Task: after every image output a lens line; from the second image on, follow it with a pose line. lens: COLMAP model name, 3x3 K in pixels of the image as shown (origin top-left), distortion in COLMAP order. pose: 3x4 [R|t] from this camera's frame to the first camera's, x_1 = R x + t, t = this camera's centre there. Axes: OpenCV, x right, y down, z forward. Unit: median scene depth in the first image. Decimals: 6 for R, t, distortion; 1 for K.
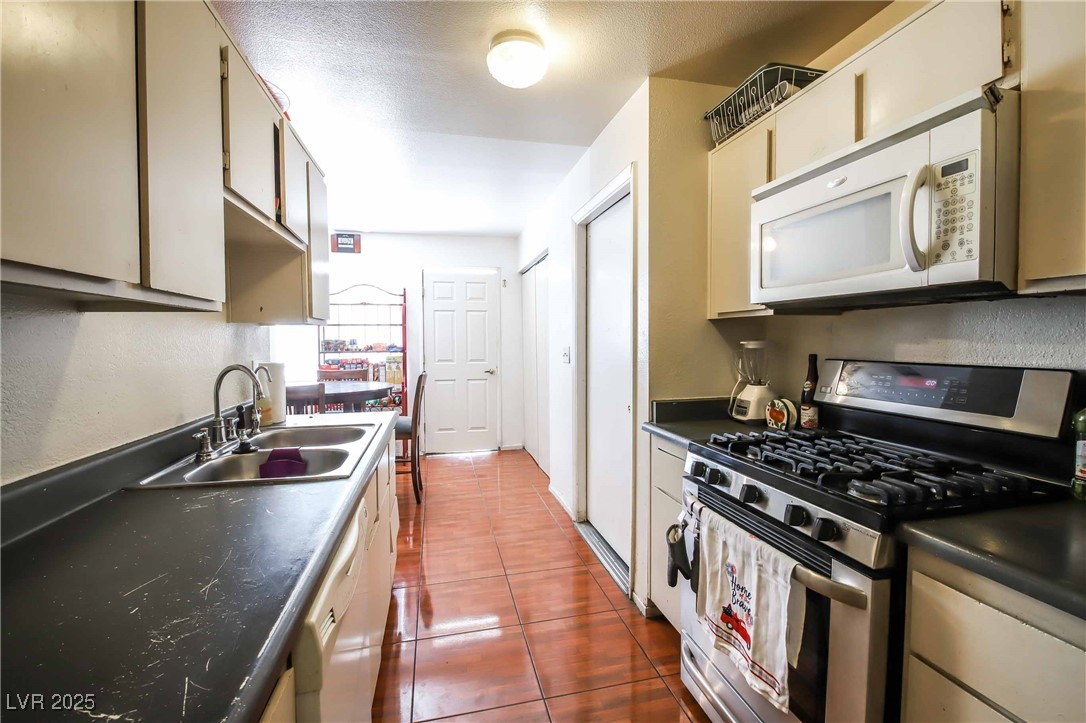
lens RADIAL K [[473.1, 0, 541.4], [0, 473.1, 356.3], [0, 0, 1]] dist [-0.004575, -0.006475]
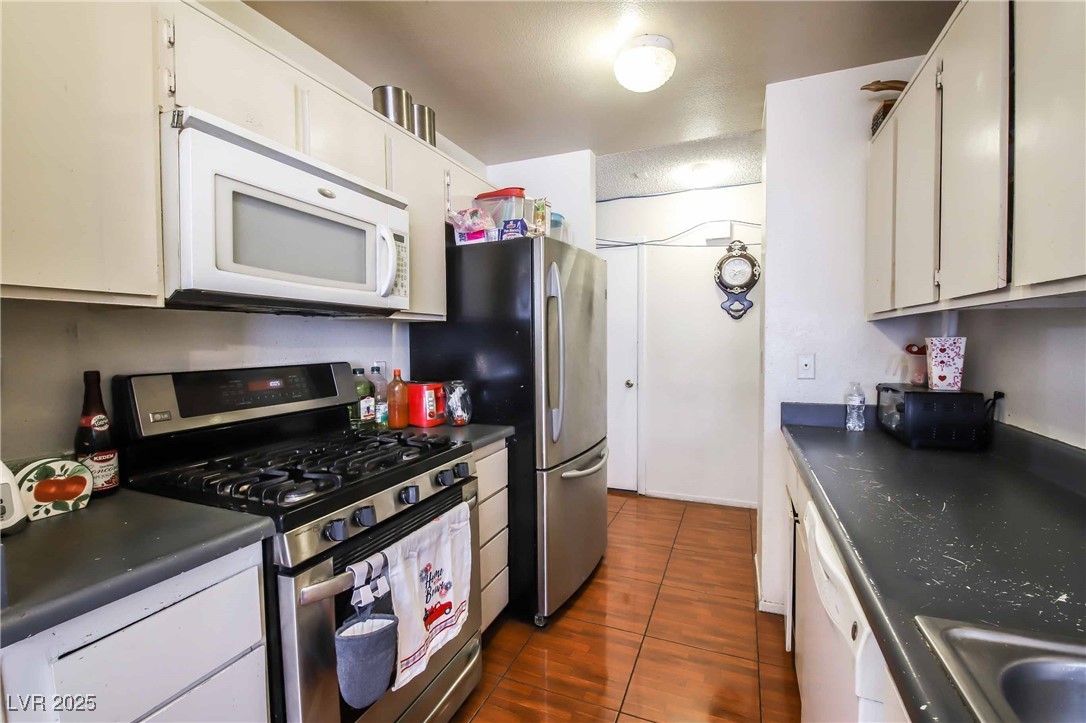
lens RADIAL K [[473.1, 0, 536.9], [0, 473.1, 359.9], [0, 0, 1]] dist [-0.004575, -0.006475]
pose [[-0.812003, -0.010725, 0.583555, -0.375288], [0.034512, 0.997199, 0.066349, -0.057755], [-0.582632, 0.074015, -0.809359, 1.657236]]
